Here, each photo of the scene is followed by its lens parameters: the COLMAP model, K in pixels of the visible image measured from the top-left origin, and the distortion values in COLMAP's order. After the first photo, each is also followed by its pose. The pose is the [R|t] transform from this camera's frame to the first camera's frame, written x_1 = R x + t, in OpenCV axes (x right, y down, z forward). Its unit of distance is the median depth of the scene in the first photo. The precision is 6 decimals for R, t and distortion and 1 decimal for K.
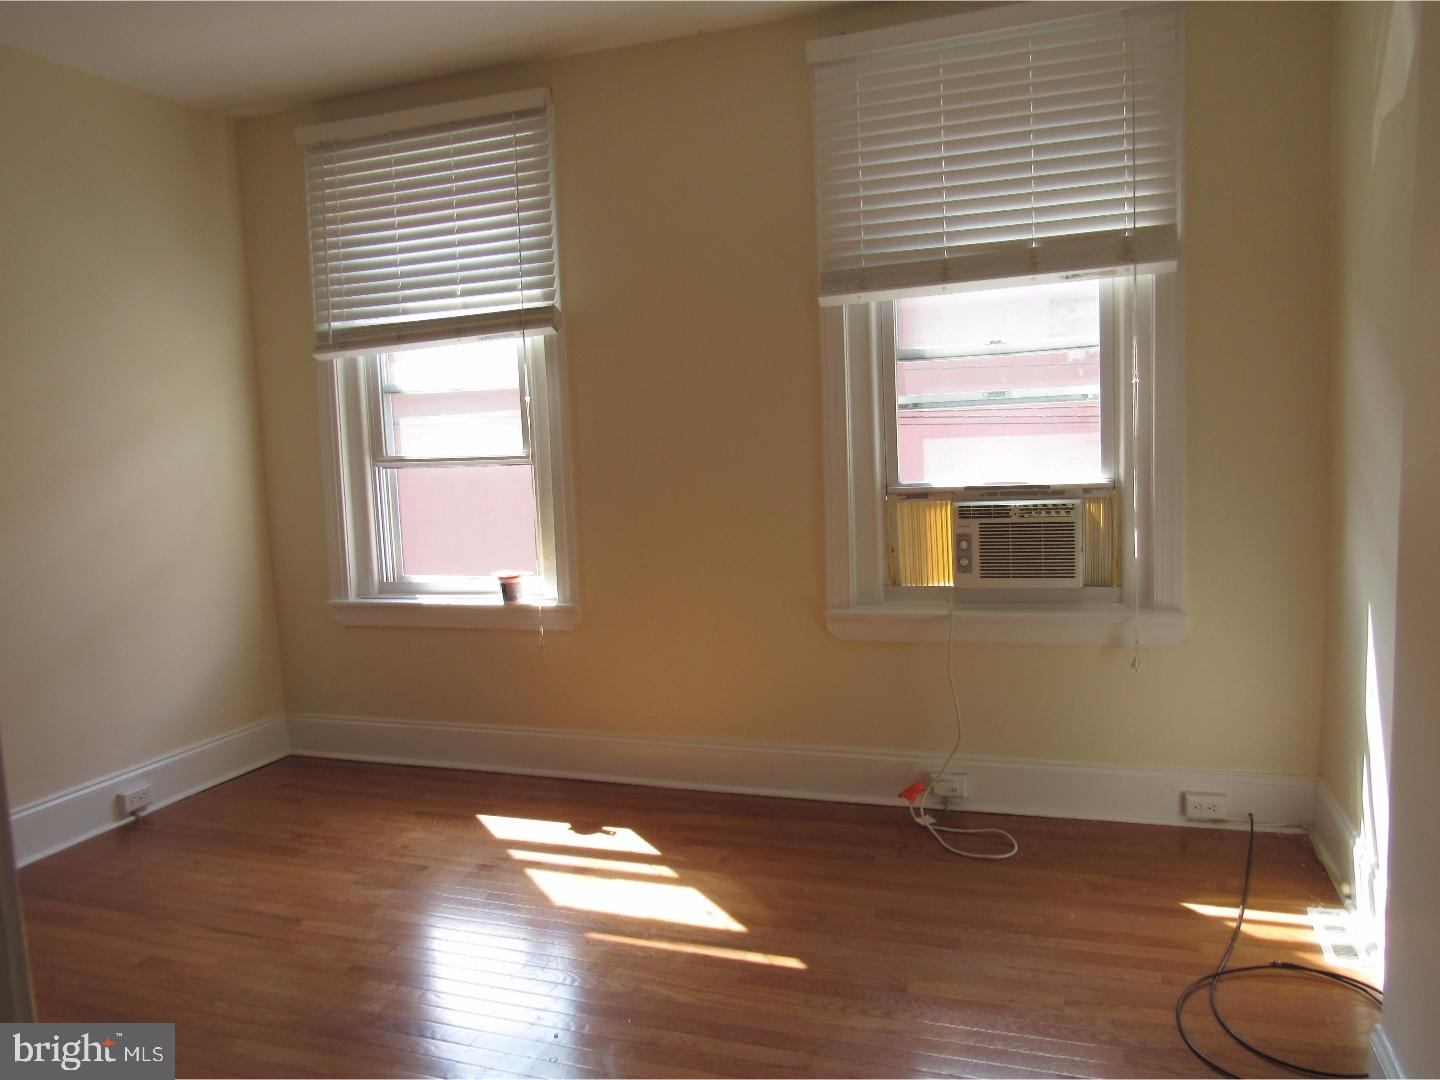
lens RADIAL K [[1024.5, 0, 723.0], [0, 1024.5, 537.2], [0, 0, 1]] dist [-0.000812, -0.002509]
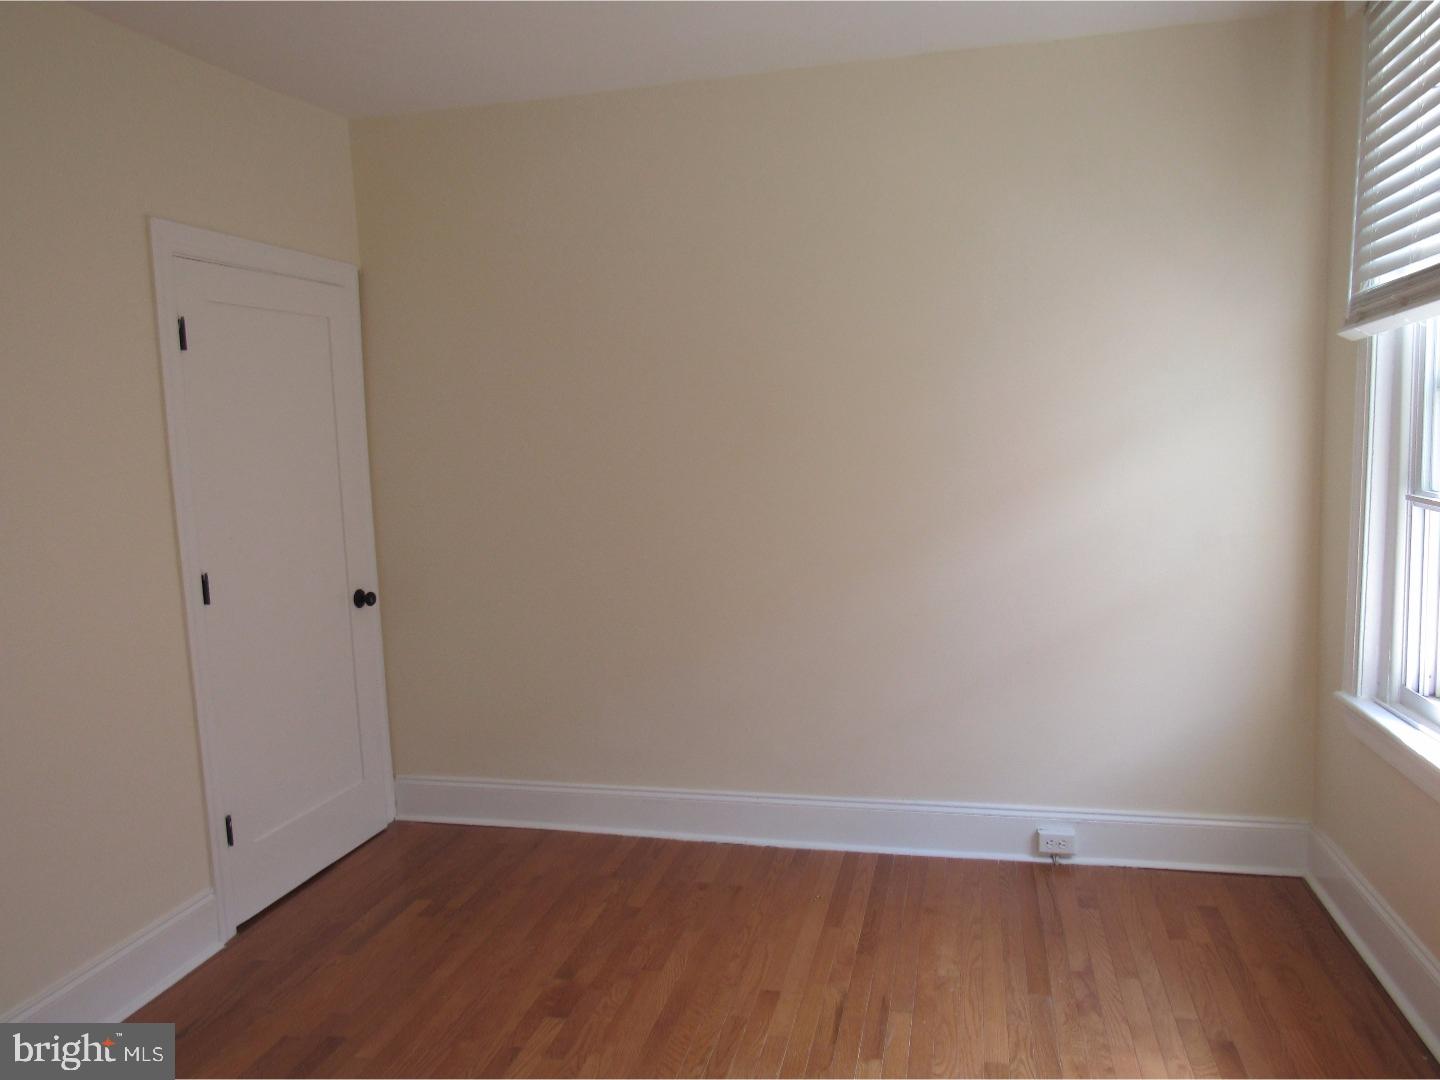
lens RADIAL K [[1024.5, 0, 721.3], [0, 1024.5, 544.0], [0, 0, 1]] dist [-0.000812, -0.002509]
pose [[0.109912, 0.139347, -0.984125, 0.263661], [-0.065689, 0.988977, 0.132697, -0.112968], [0.991768, 0.050061, 0.117854, 0.574541]]
